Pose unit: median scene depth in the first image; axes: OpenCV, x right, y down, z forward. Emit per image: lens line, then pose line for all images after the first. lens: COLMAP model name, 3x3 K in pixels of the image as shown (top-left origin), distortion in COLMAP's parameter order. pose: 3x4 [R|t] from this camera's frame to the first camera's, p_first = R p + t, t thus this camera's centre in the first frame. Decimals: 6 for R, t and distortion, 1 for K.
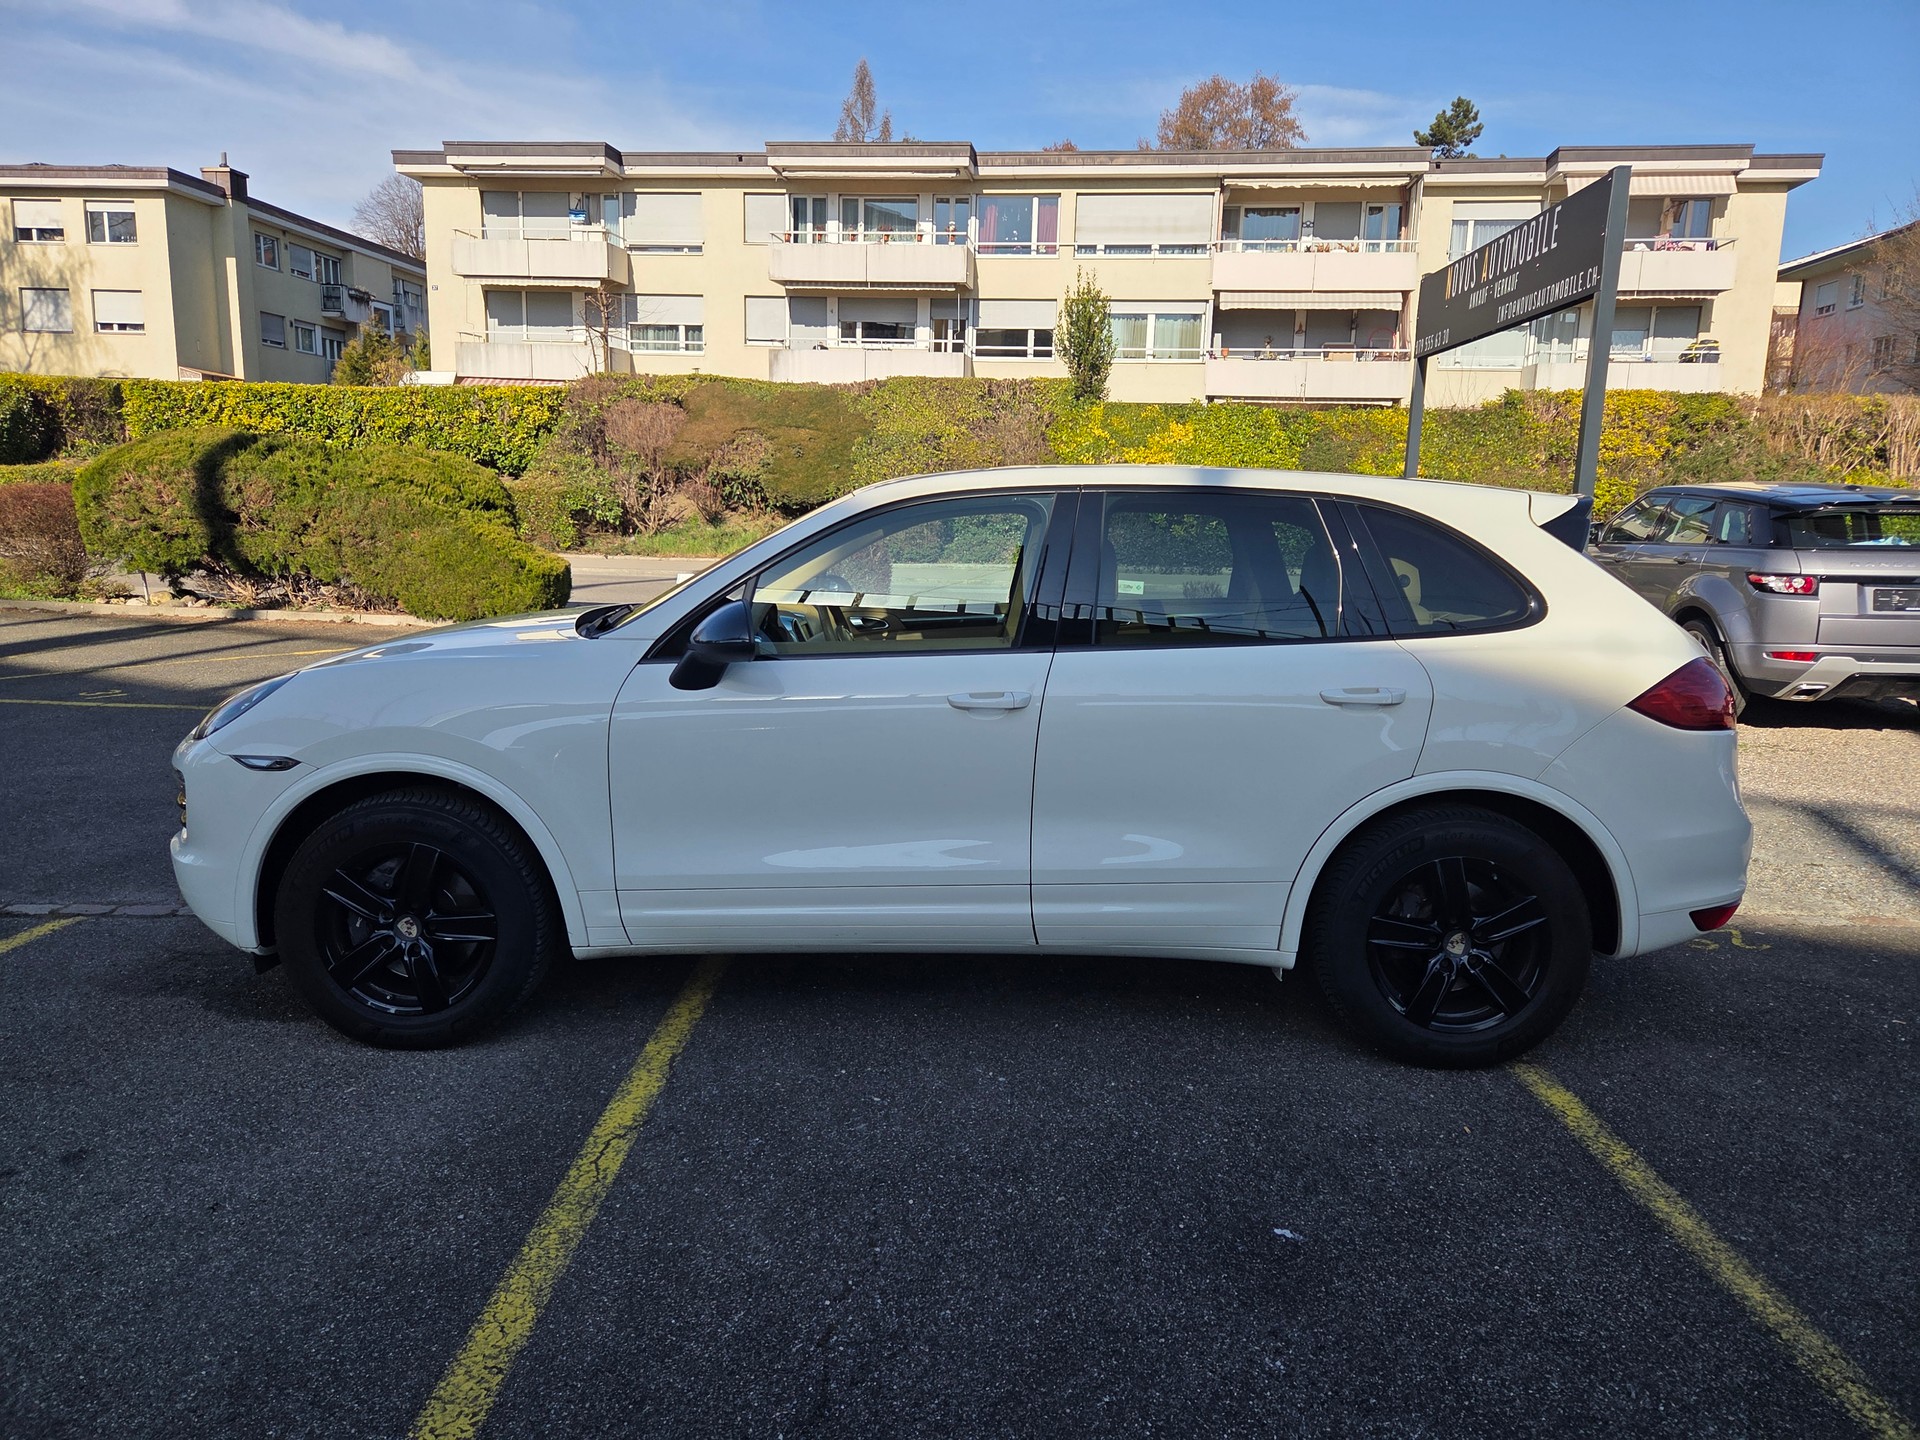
lens RADIAL K [[1287.8, 0, 972.5], [0, 1287.8, 697.0], [0, 0, 1]] dist [0.079943, -0.063144]
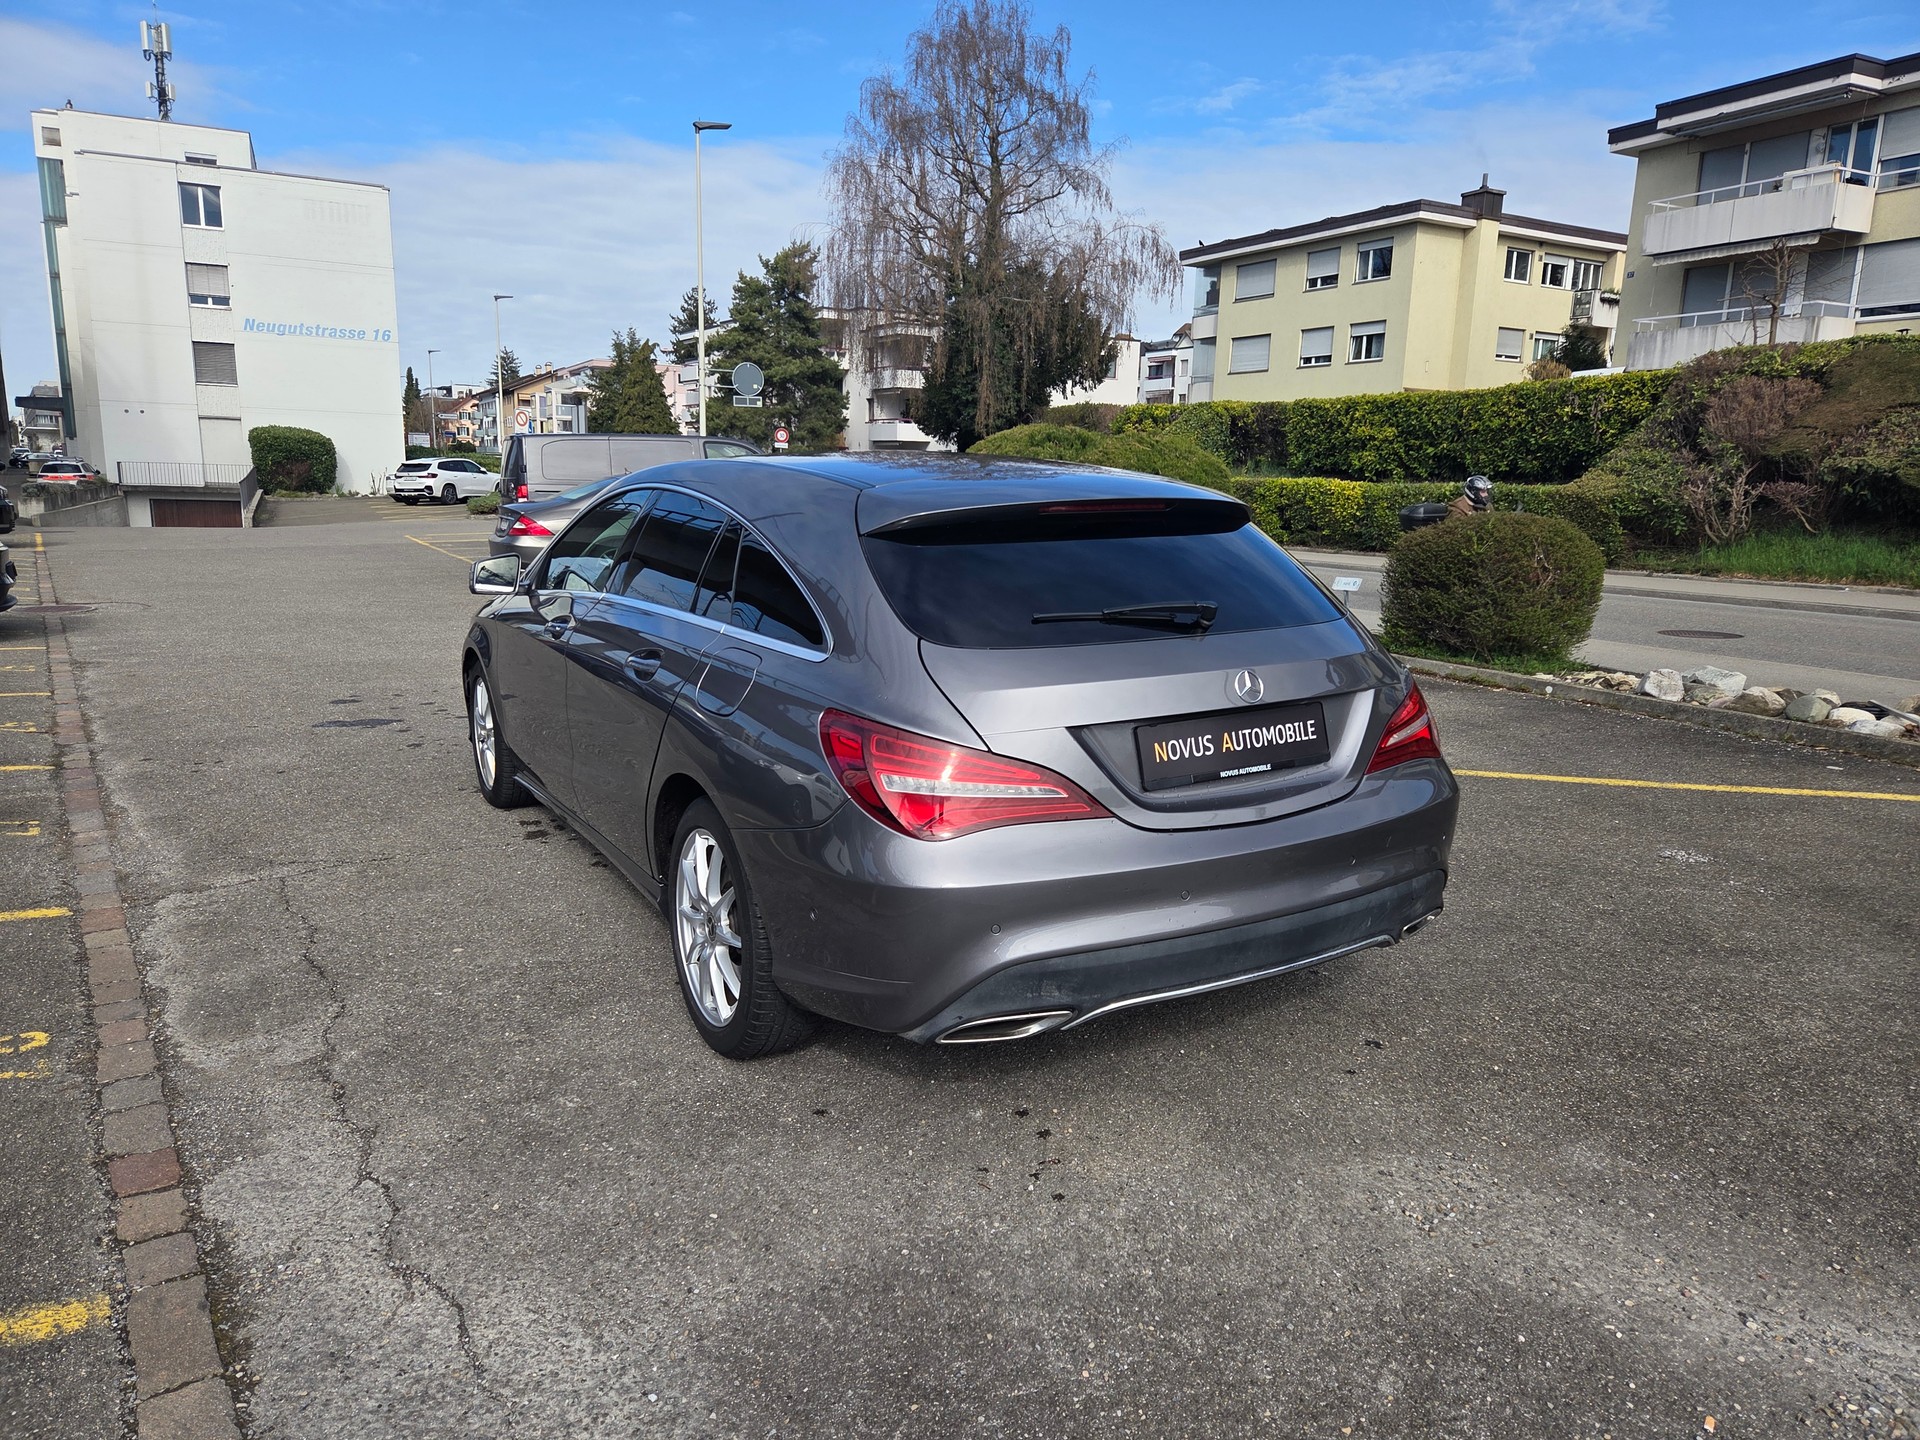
lens RADIAL K [[1285.6, 0, 960.0], [0, 1285.6, 720.0], [0, 0, 1]] dist [0.076178, -0.060360]
pose [[0.558754, 0.141992, -0.817088, 0.124048], [-0.142733, 0.986998, 0.073913, -0.014052], [0.816959, 0.075326, 0.571756, 0.150782]]
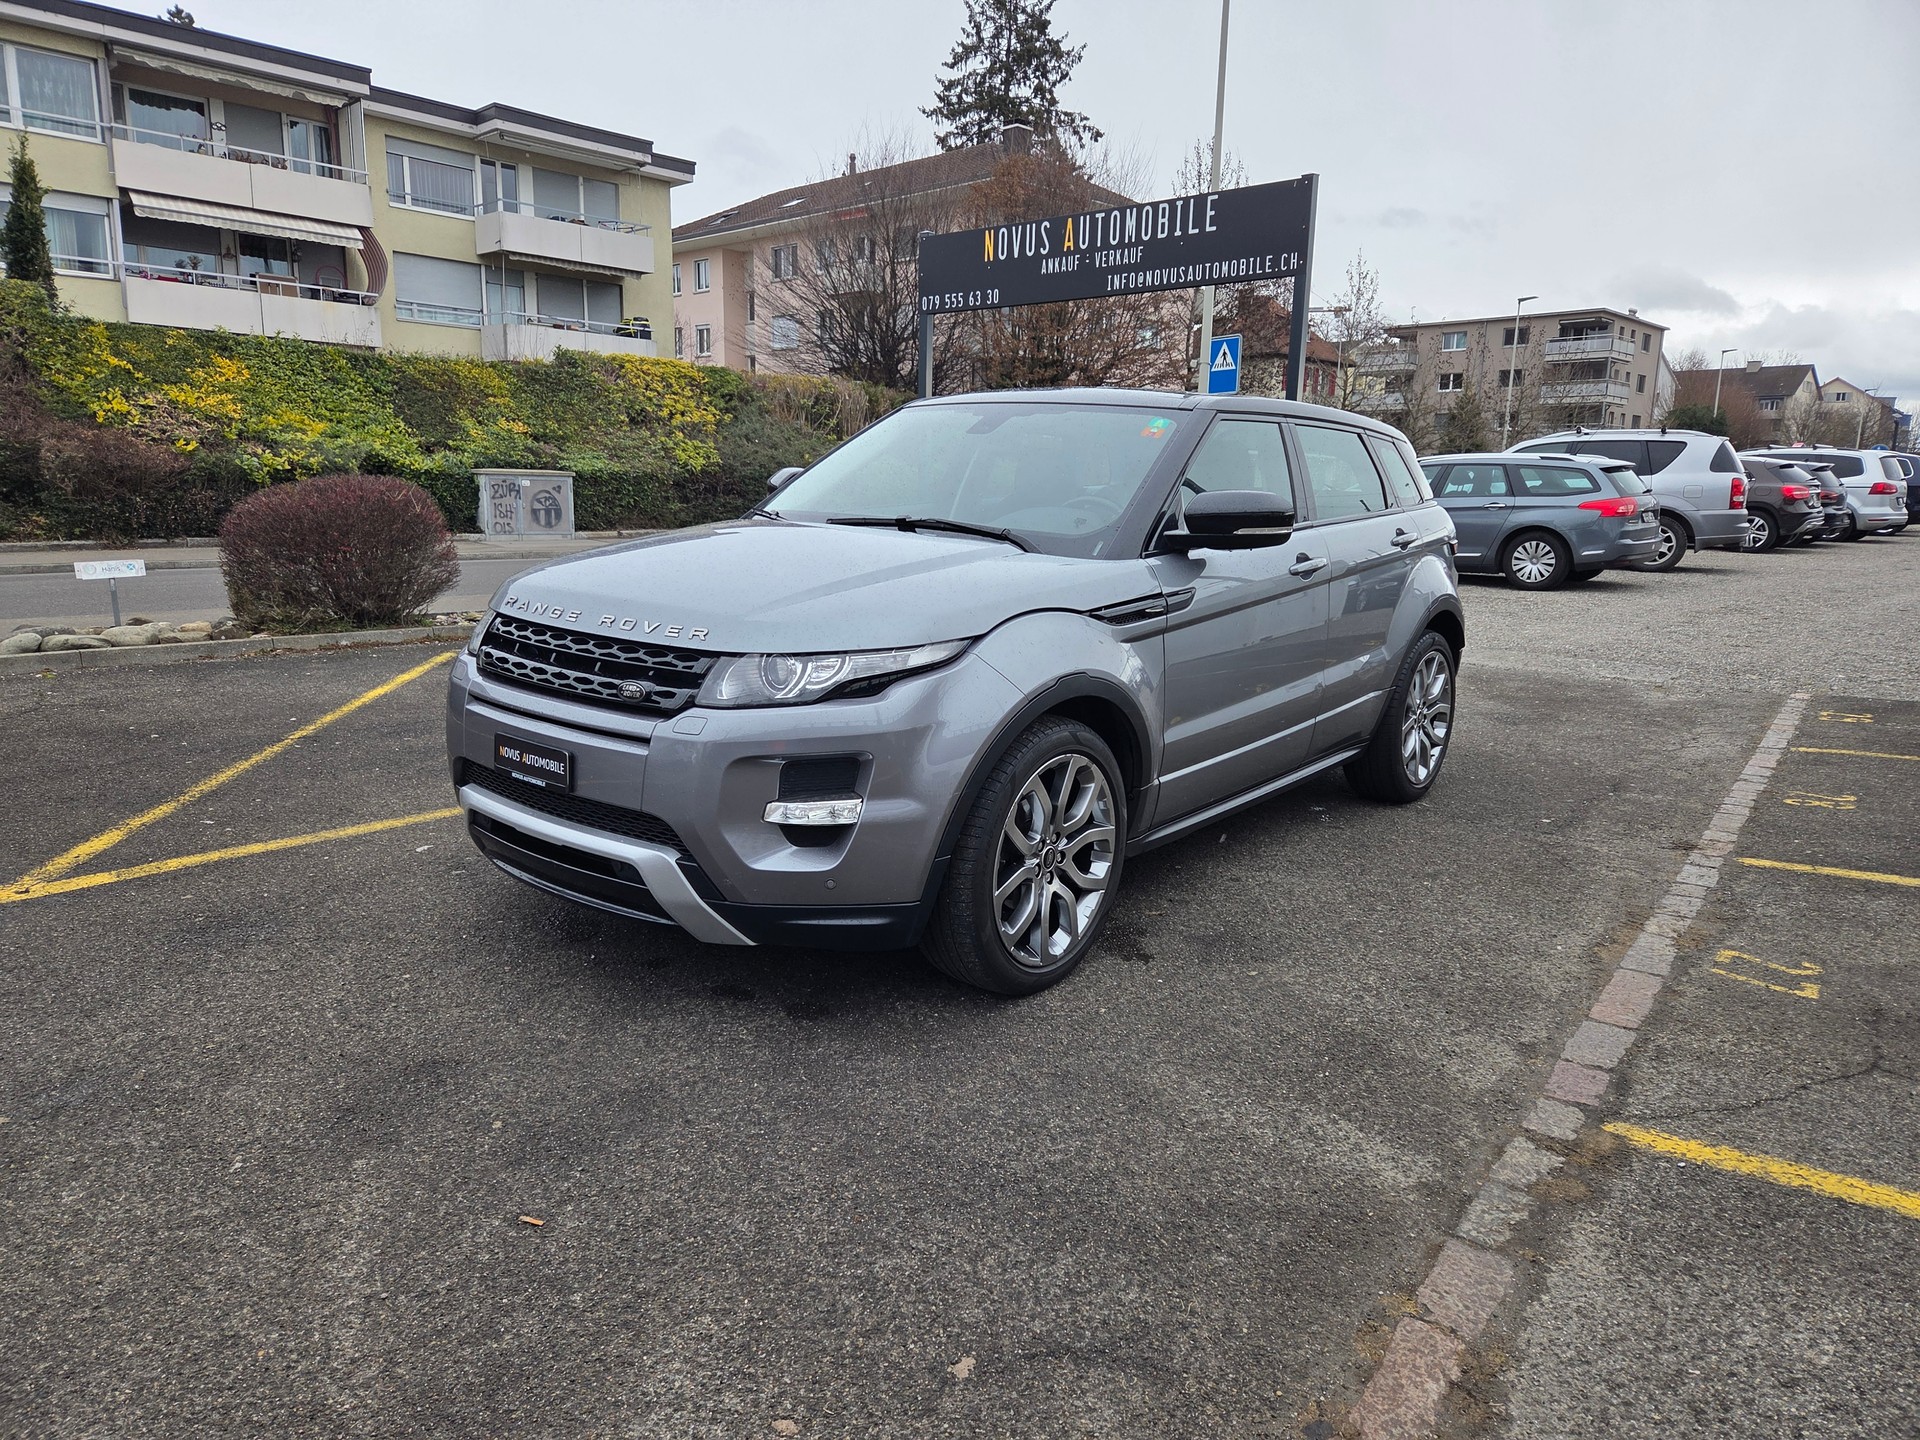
lens RADIAL K [[1283.6, 0, 959.7], [0, 1283.6, 723.1], [0, 0, 1]] dist [0.082849, -0.068018]
pose [[0.598730, -0.157250, 0.785363, -0.191854], [0.123696, 0.986928, 0.103307, -0.014609], [-0.791342, 0.035293, 0.610355, 0.133233]]
